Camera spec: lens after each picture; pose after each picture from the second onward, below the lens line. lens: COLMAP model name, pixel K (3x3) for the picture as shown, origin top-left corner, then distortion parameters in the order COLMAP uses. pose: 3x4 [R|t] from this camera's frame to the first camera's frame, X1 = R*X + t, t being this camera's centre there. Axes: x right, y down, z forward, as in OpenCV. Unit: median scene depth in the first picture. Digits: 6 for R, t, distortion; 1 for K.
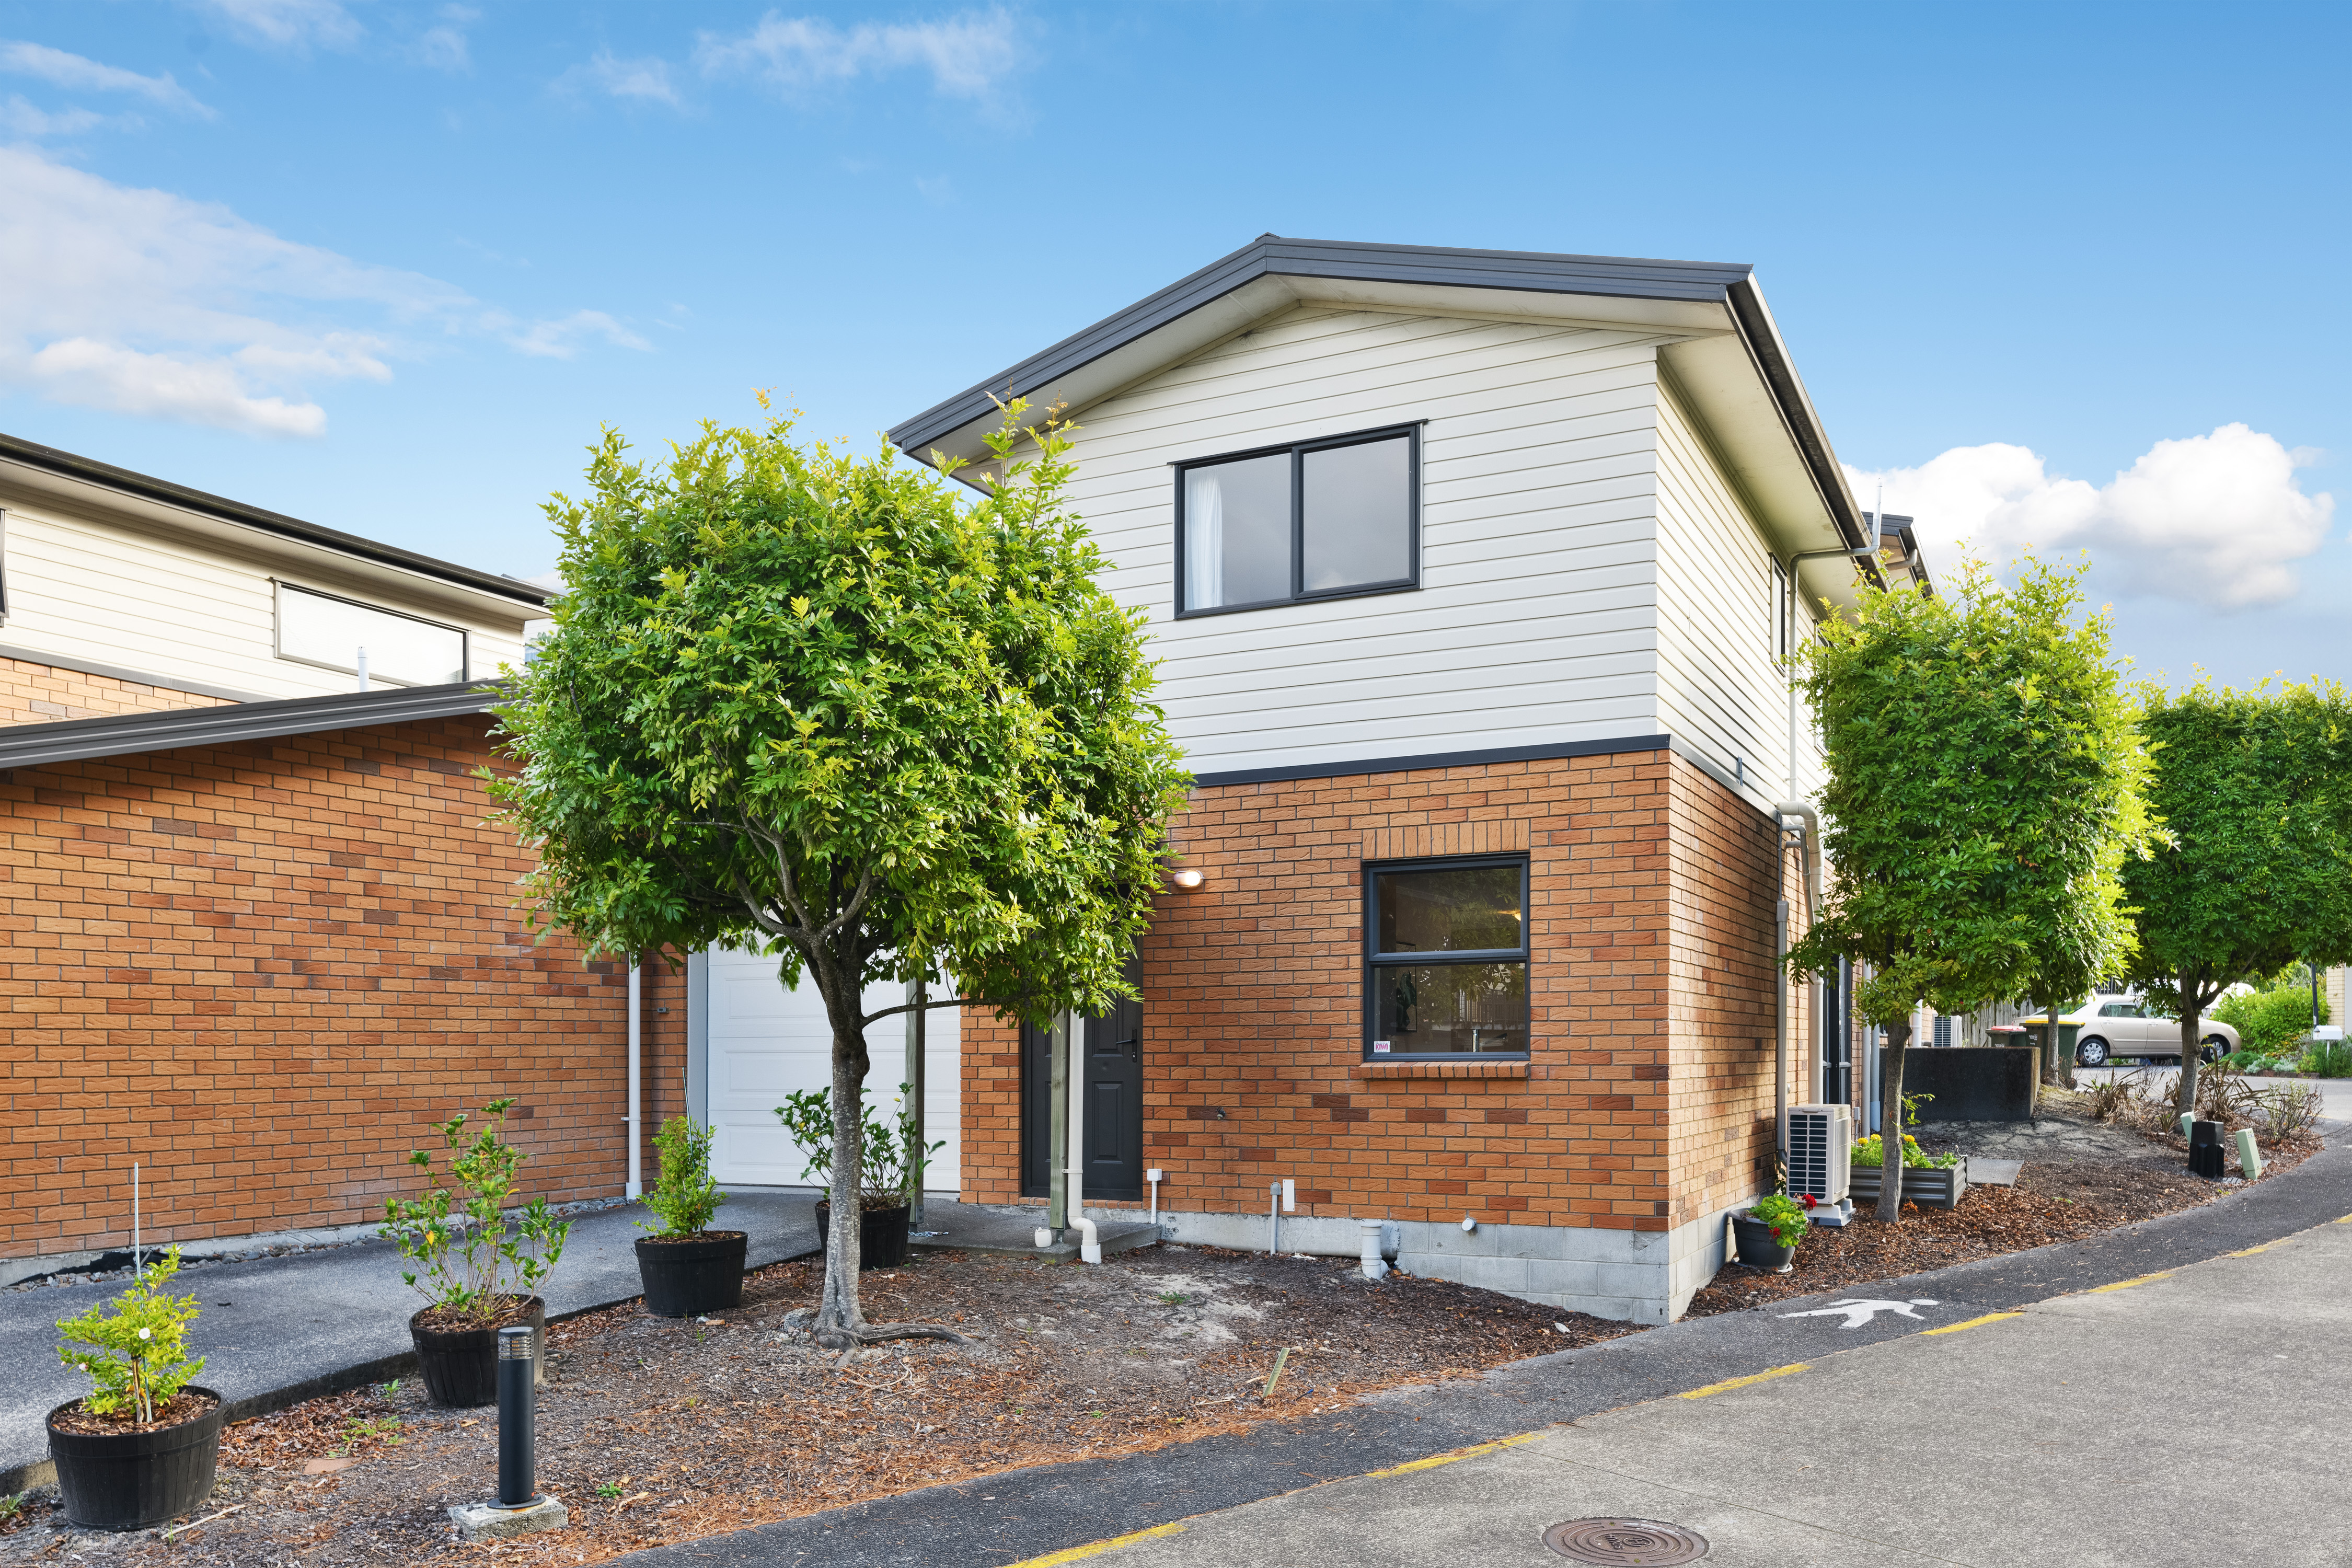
lens RADIAL K [[1688.3, 0, 1176.0], [0, 1688.3, 784.0], [0, 0, 1]] dist [-0.001803, 0.001923]
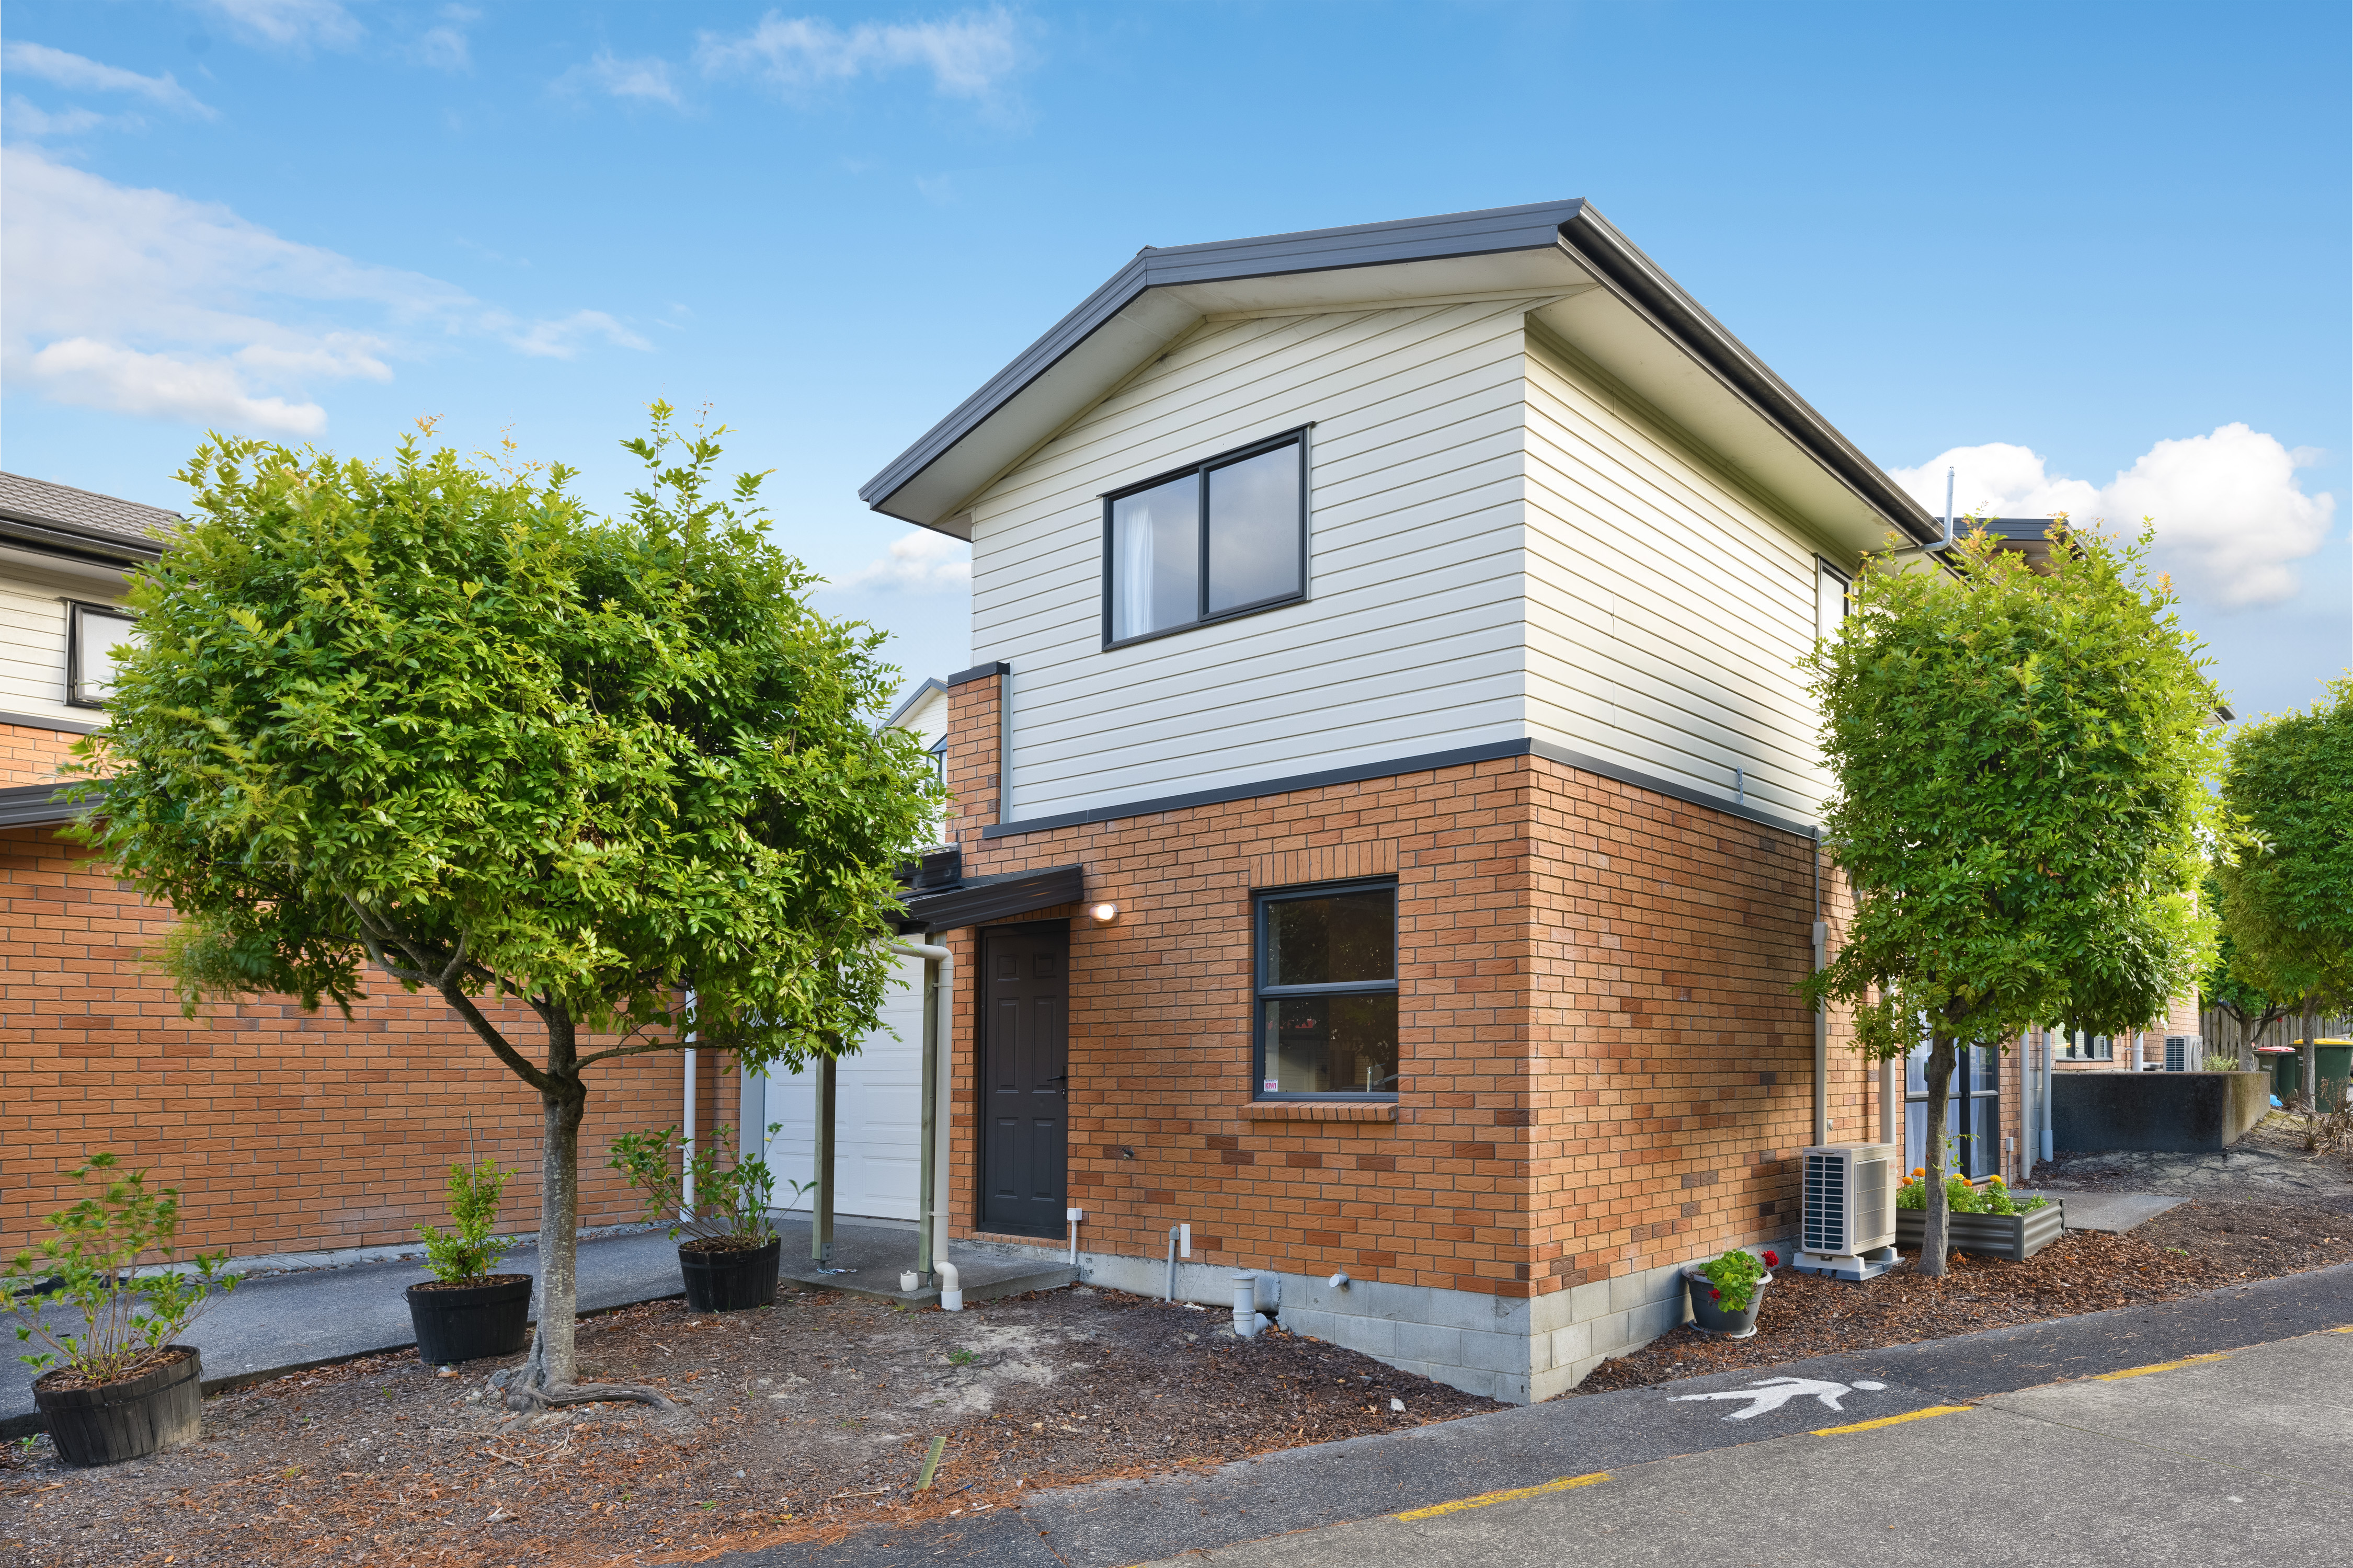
lens RADIAL K [[1479.7, 0, 1179.4], [0, 1479.7, 825.3], [0, 0, 1]] dist [-0.000032, -0.001121]
pose [[0.979324, -0.034529, -0.199328, 0.247739], [0.033093, 0.999397, -0.010536, 0.017657], [0.199572, 0.003722, 0.979876, 0.182695]]
